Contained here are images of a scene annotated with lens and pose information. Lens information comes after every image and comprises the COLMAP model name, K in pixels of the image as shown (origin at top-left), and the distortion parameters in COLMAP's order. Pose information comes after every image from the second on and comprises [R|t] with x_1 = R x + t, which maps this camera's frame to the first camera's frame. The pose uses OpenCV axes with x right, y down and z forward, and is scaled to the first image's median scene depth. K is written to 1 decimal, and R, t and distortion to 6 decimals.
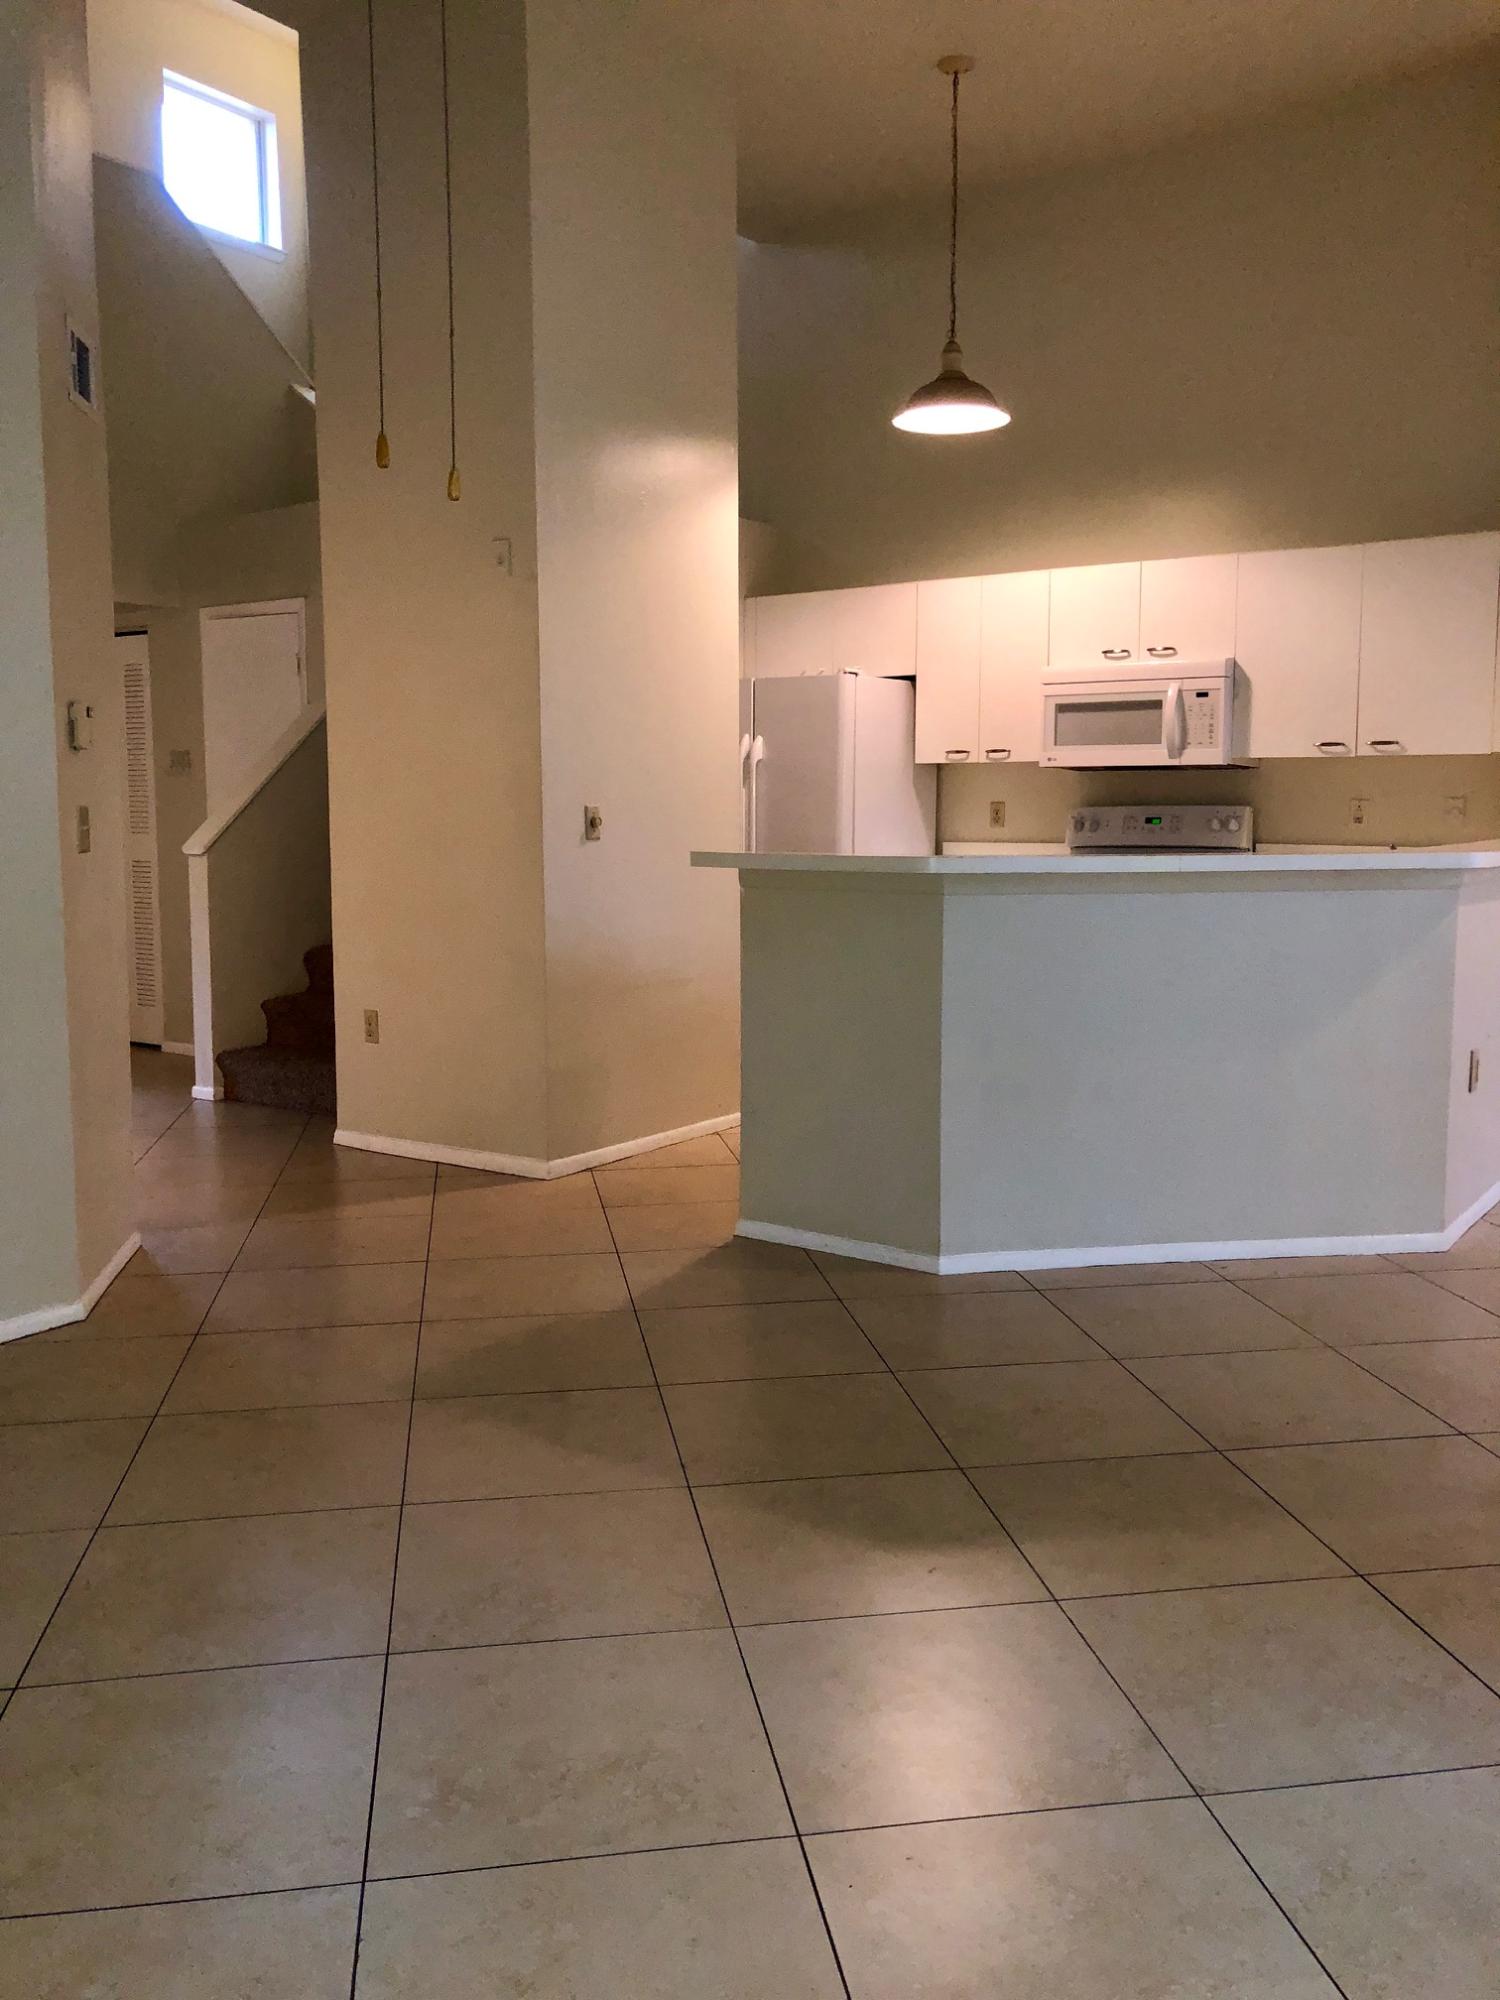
lens RADIAL K [[1607.2, 0, 734.9], [0, 1607.2, 983.5], [0, 0, 1]] dist [0.031109, 0.000682]
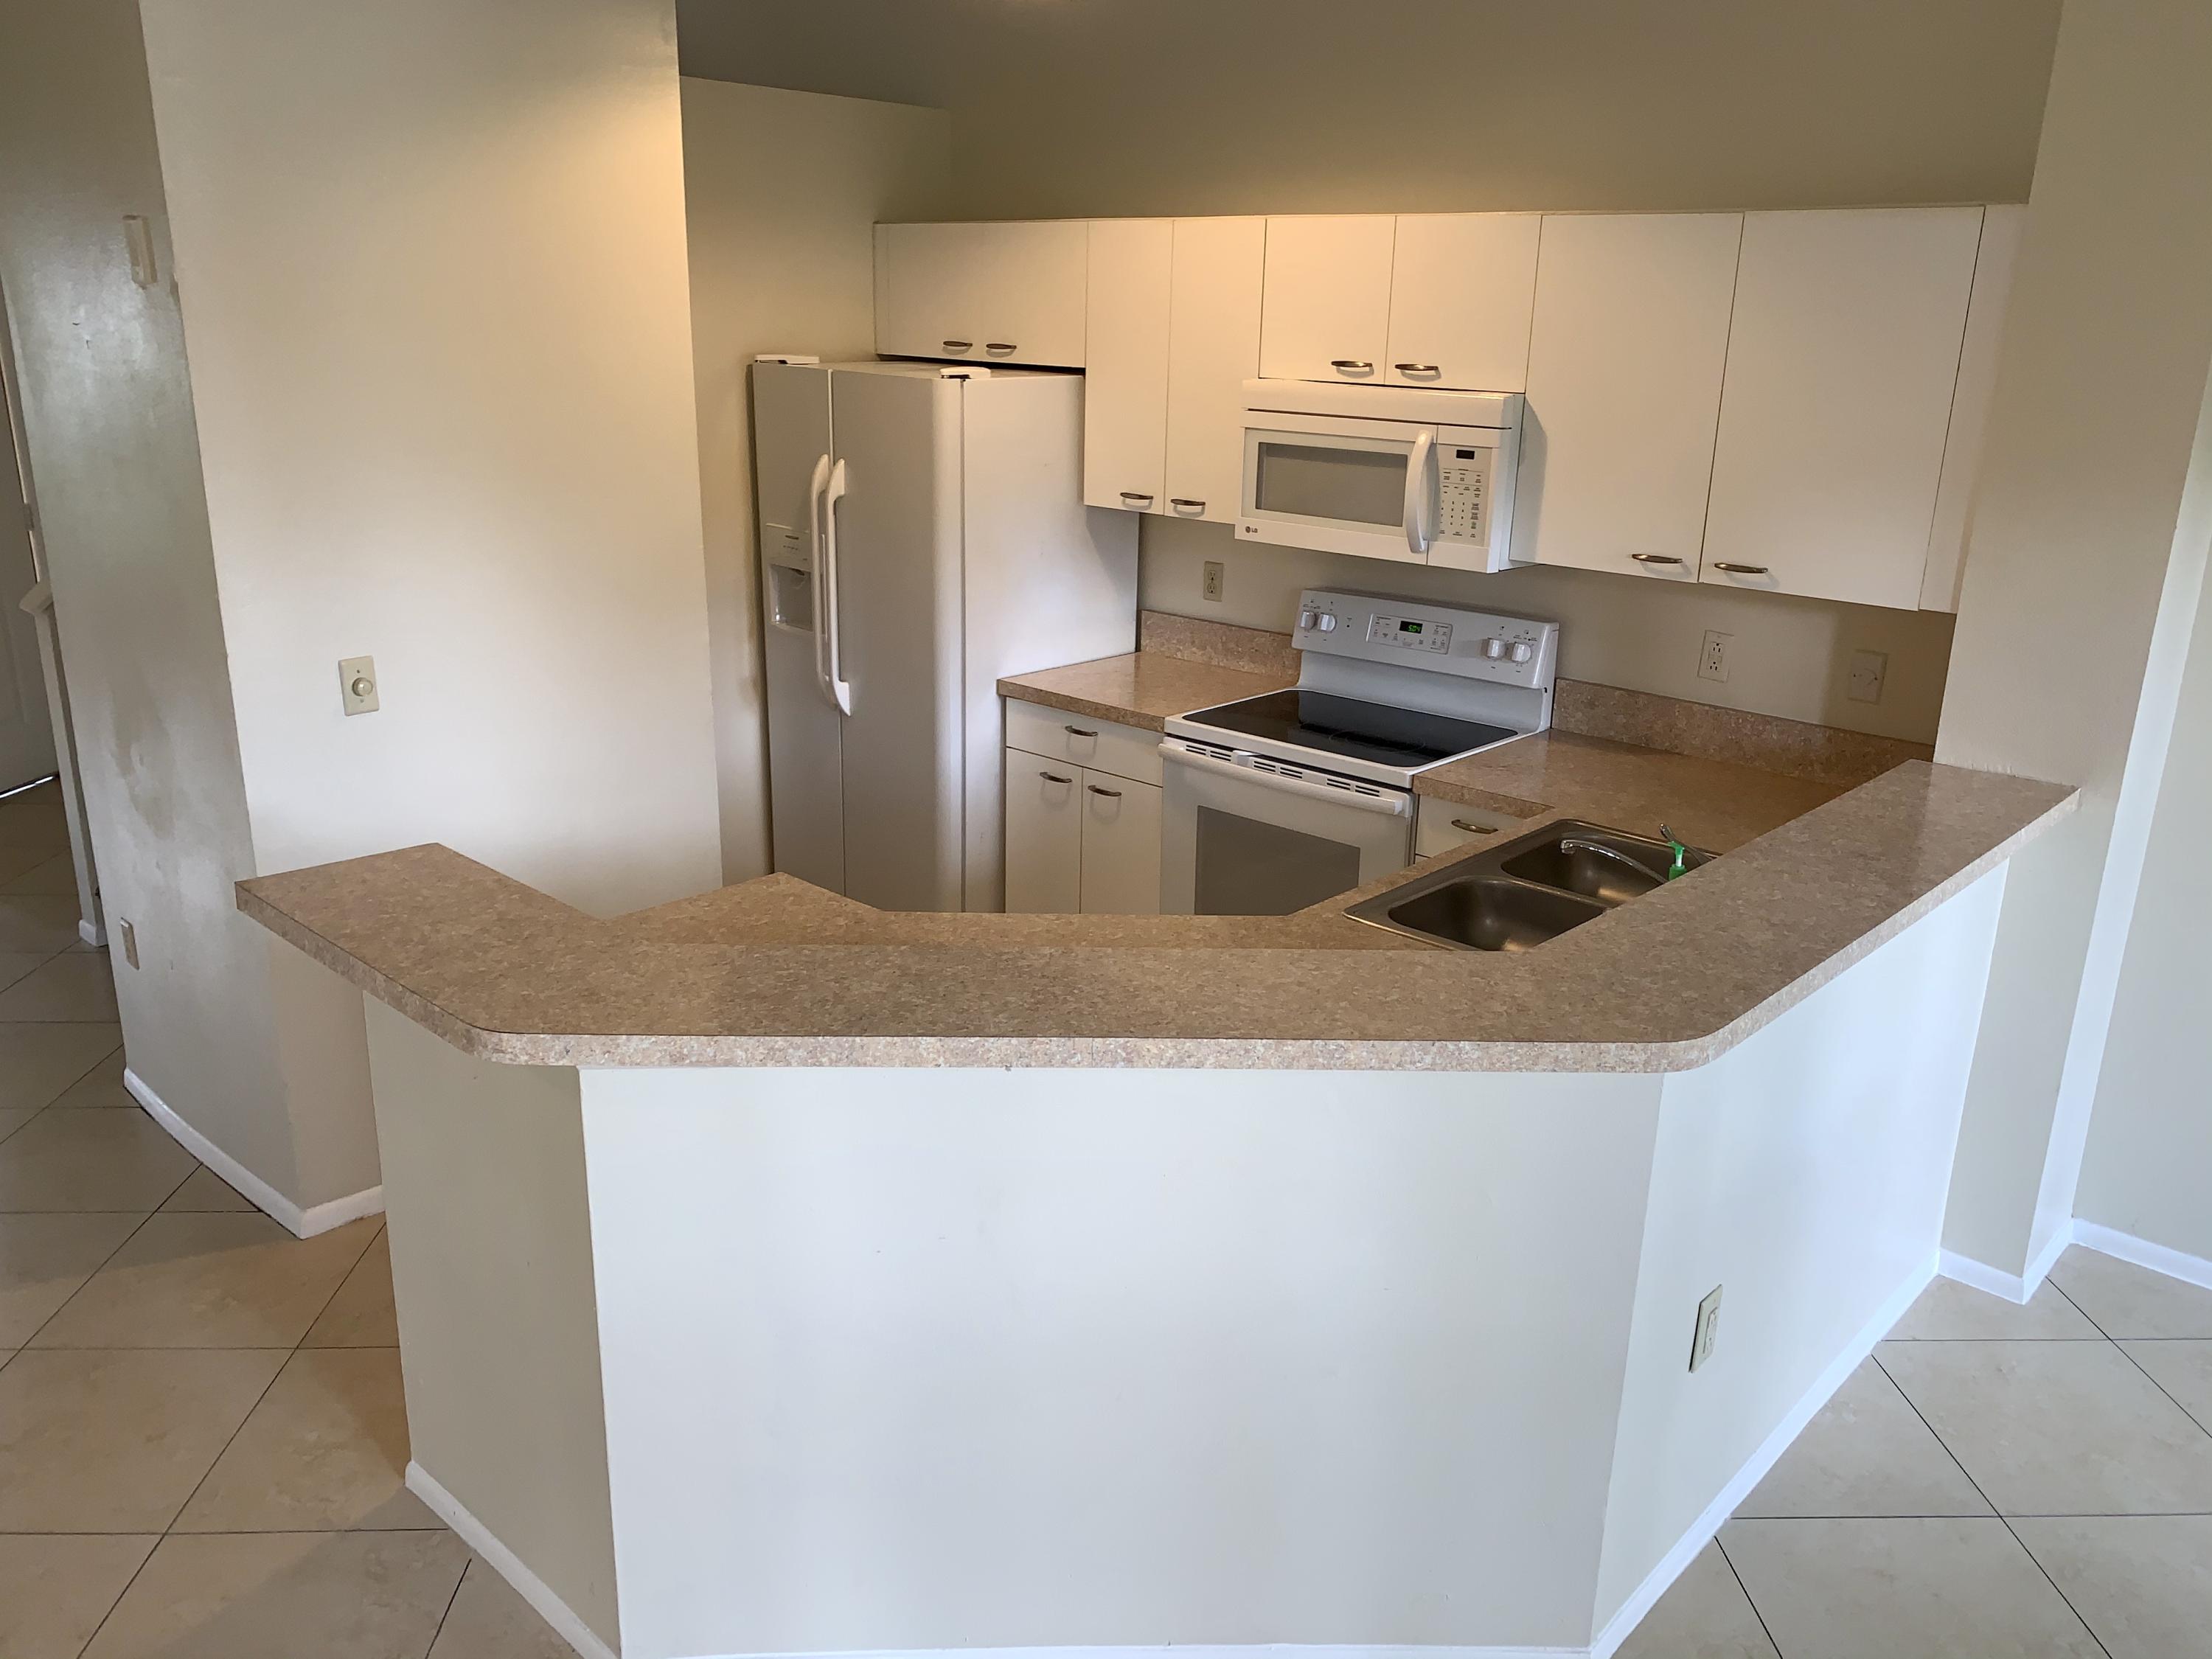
lens RADIAL K [[1666.2, 0, 1104.5], [0, 1666.2, 817.5], [0, 0, 1]] dist [0.071957, -0.092521]
pose [[0.991549, 0.061155, -0.114411, 0.230120], [-0.039625, 0.982542, 0.181774, -0.150513], [0.123530, -0.175704, 0.976662, 0.333820]]
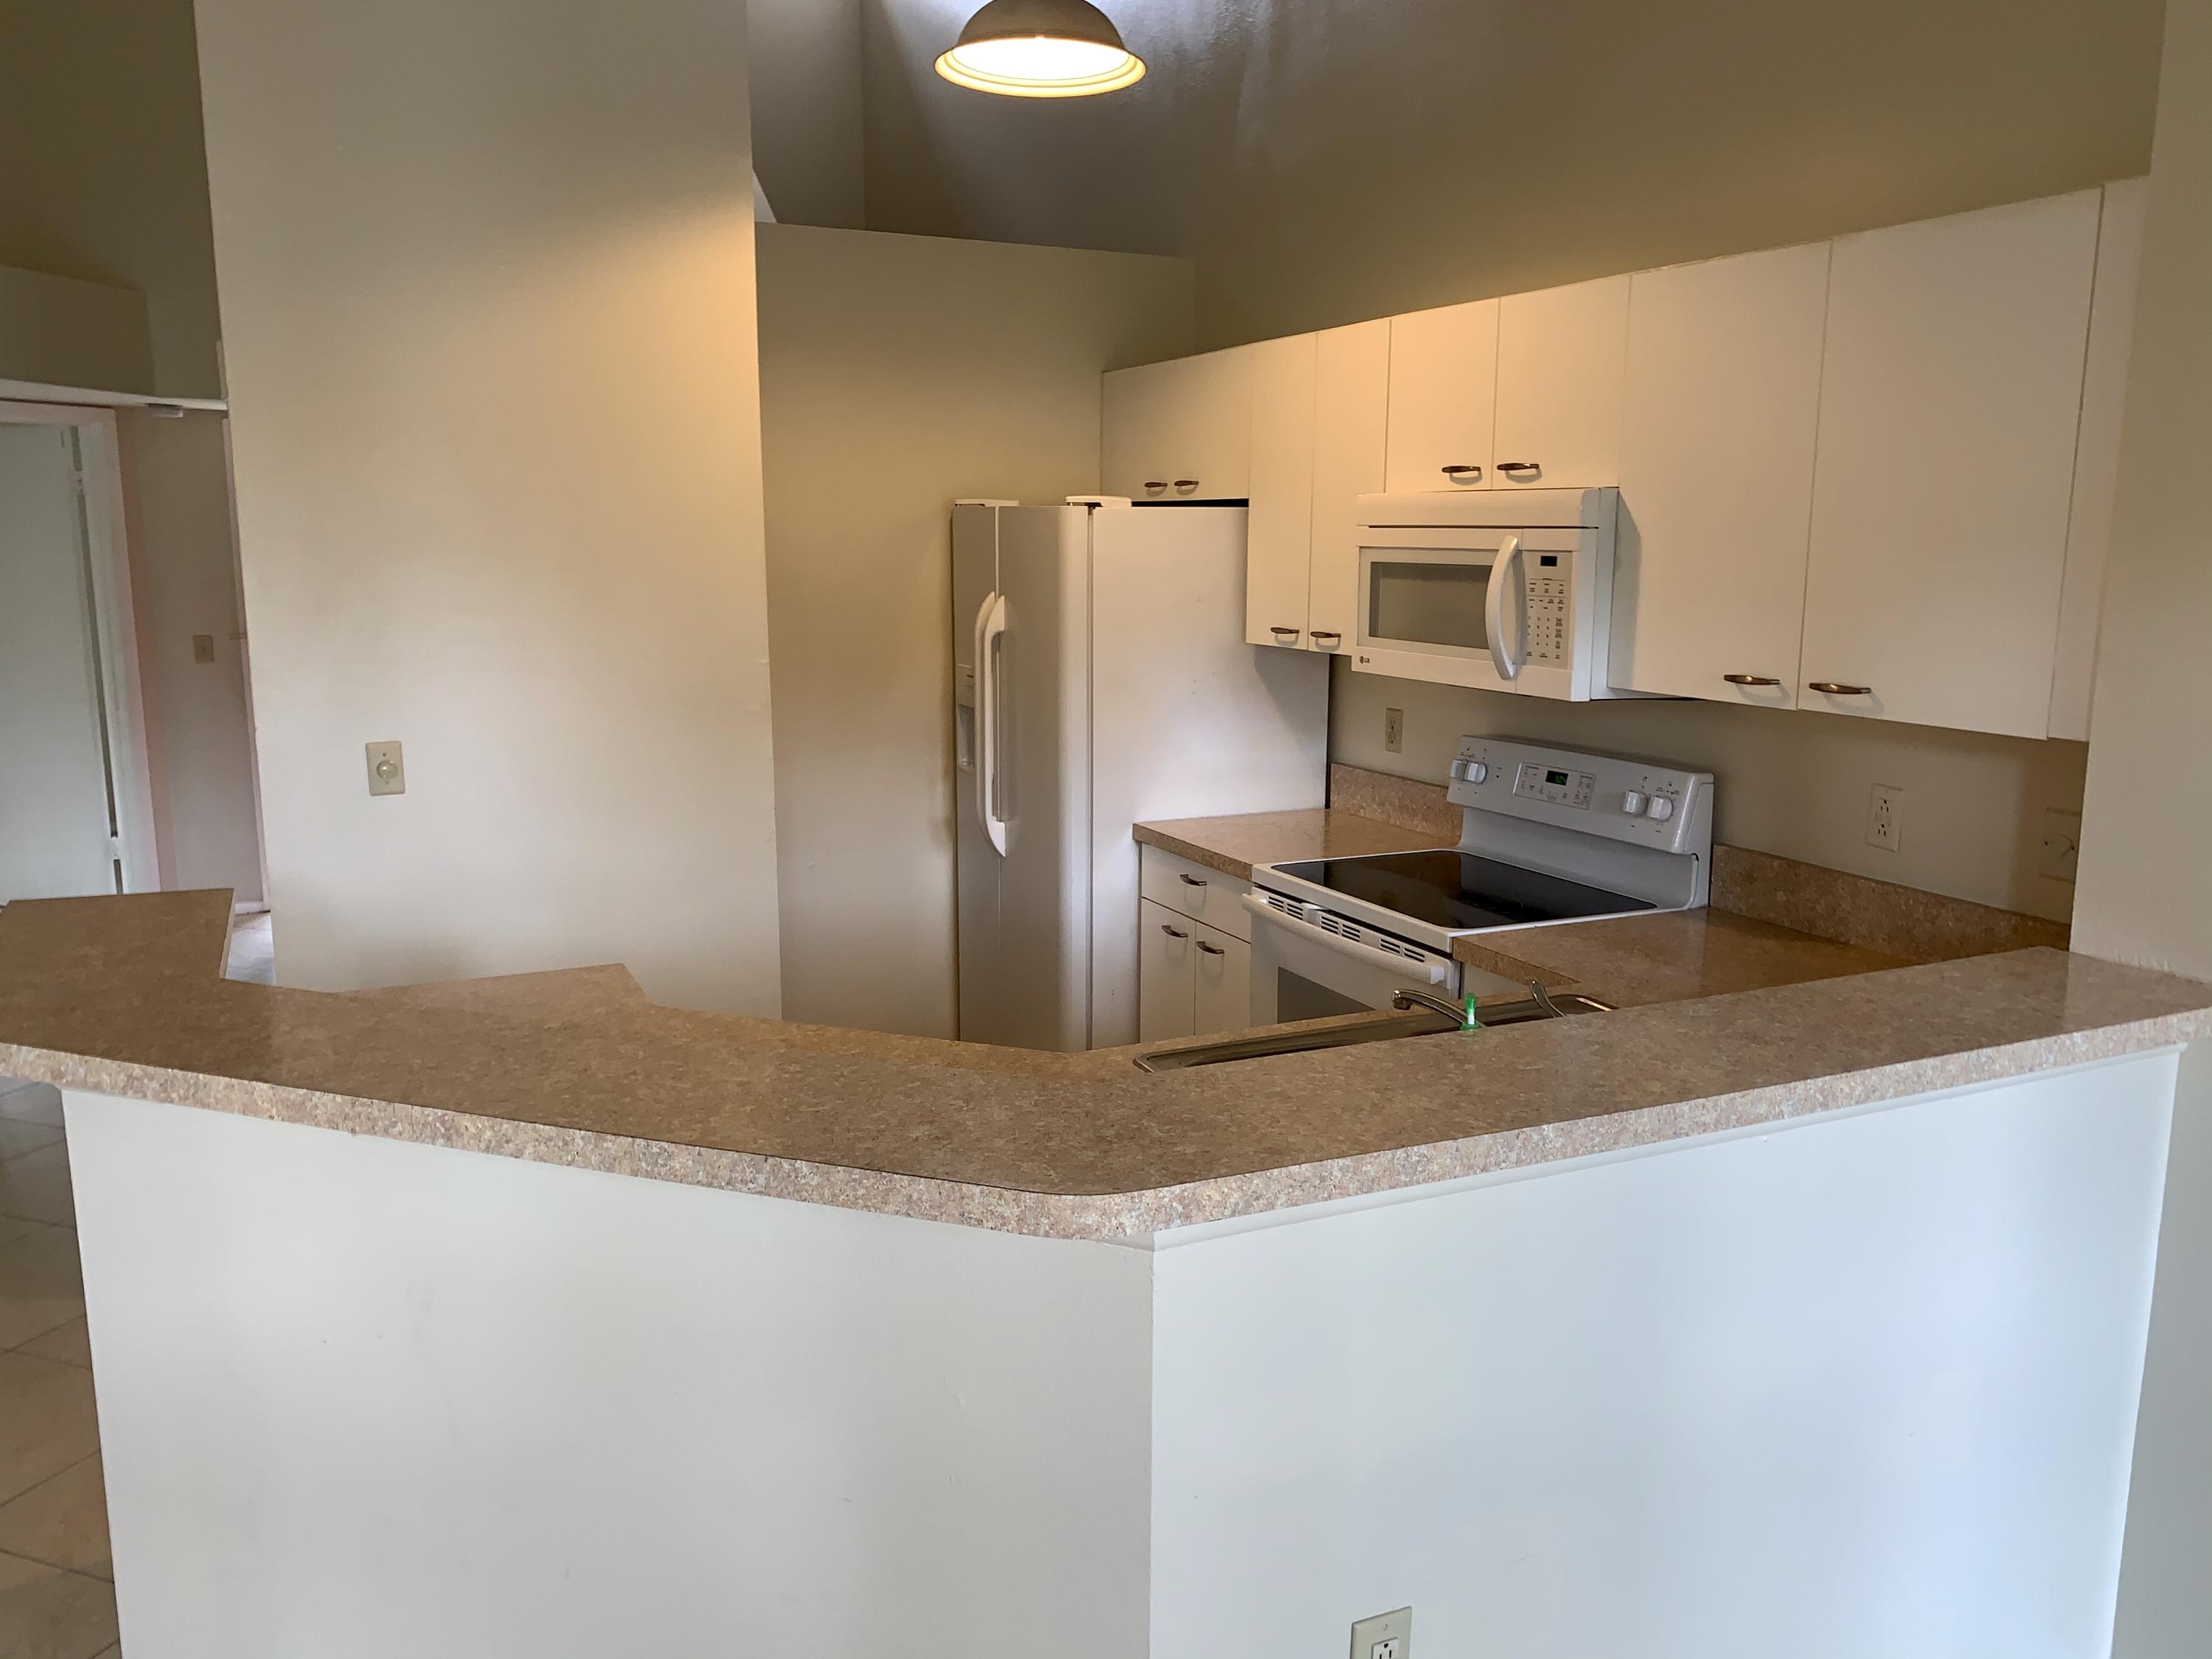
lens RADIAL K [[1666.2, 0, 1108.6], [0, 1666.2, 829.7], [0, 0, 1]] dist [0.071957, -0.092521]
pose [[0.873212, 0.093344, -0.478317, 0.419664], [-0.064564, 0.994992, 0.076307, -0.123163], [0.483045, -0.035750, 0.874866, 0.456085]]
